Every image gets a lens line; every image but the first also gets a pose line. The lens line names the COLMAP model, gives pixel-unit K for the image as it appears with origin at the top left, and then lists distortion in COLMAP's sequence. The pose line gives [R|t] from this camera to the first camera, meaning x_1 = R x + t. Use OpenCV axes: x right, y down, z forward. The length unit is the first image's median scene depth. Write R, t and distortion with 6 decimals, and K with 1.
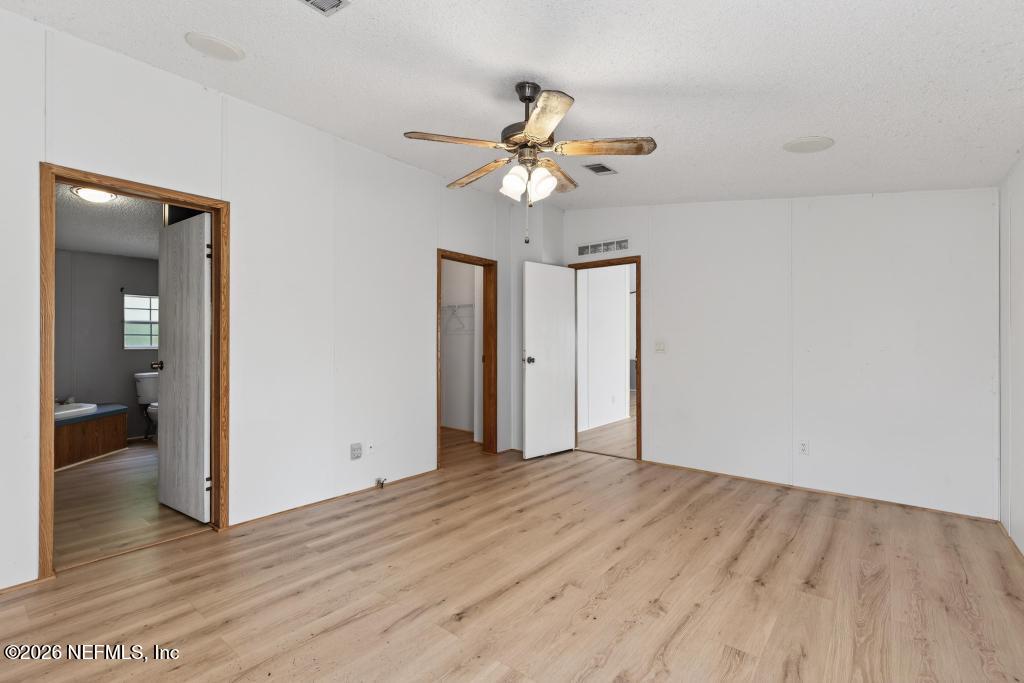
lens RADIAL K [[461.9, 0, 512.0], [0, 461.9, 341.5], [0, 0, 1]] dist [-0.002135, 0.000015]
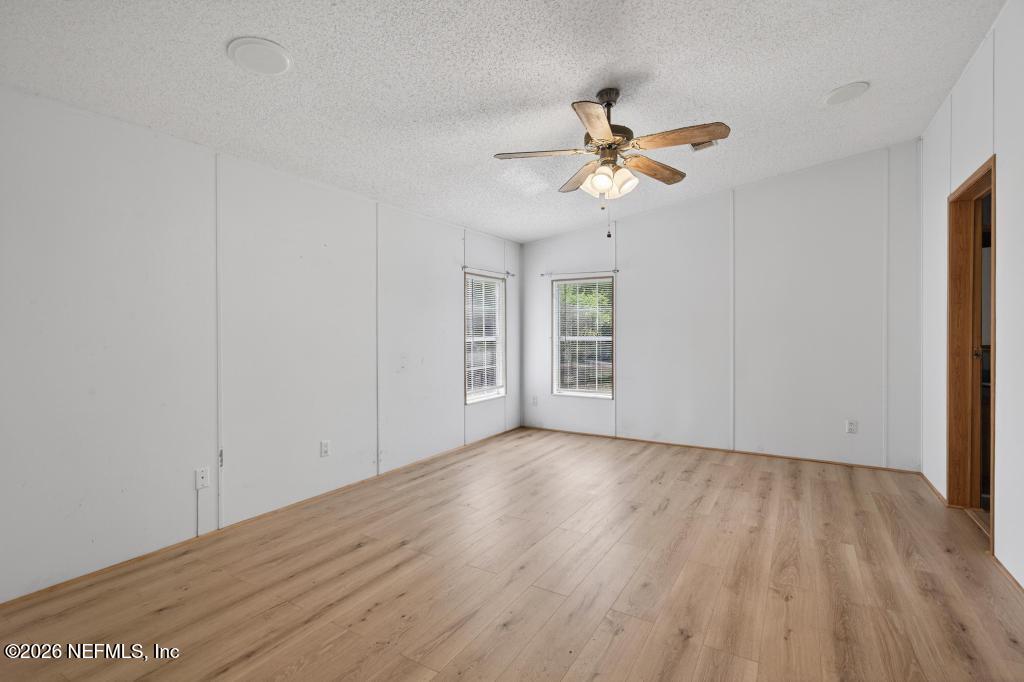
lens RADIAL K [[464.9, 0, 513.4], [0, 464.9, 338.3], [0, 0, 1]] dist [0.002800, 0.000044]
pose [[-0.993341, 0.002848, -0.115173, 0.362755], [0.002277, 0.999984, 0.005087, 0.015661], [0.115186, 0.004791, -0.993332, 1.957707]]
